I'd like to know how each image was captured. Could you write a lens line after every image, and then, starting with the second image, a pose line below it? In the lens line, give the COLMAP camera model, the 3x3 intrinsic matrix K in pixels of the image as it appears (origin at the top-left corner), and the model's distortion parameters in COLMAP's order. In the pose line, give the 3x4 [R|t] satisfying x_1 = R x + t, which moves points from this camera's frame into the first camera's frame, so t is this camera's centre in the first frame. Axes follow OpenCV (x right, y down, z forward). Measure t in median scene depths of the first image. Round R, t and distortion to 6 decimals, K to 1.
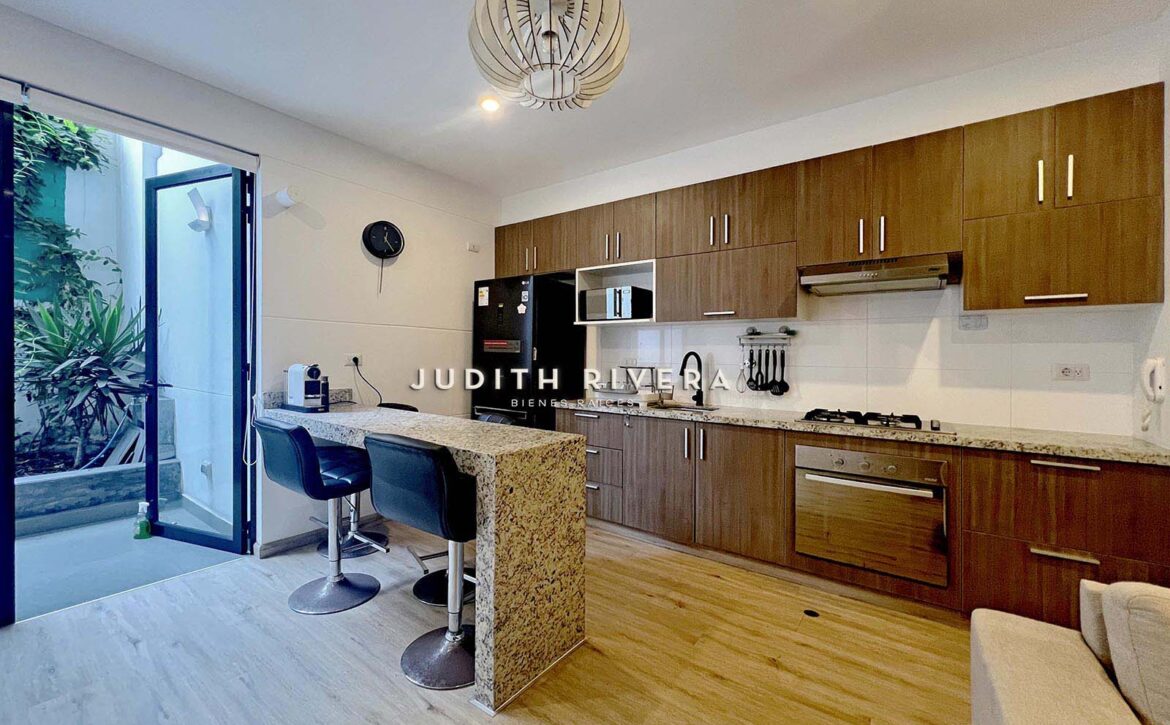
lens RADIAL K [[457.9, 0, 641.1], [0, 457.9, 360.1], [0, 0, 1]] dist [-0.000260, 0.000236]
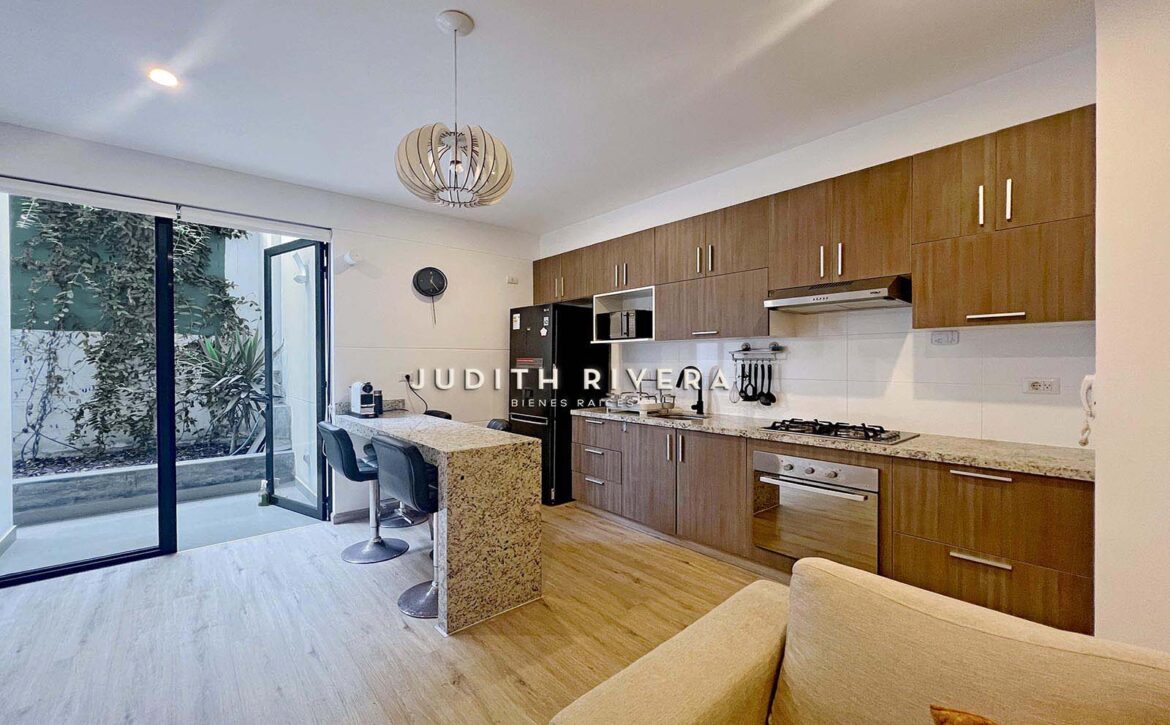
lens RADIAL K [[451.4, 0, 665.2], [0, 451.4, 365.3], [0, 0, 1]] dist [0.000099, -0.000082]
pose [[0.985655, -0.007506, -0.168606, 0.330799], [0.007921, 0.999967, 0.001789, -0.031738], [0.168587, -0.003099, 0.985682, -0.143155]]
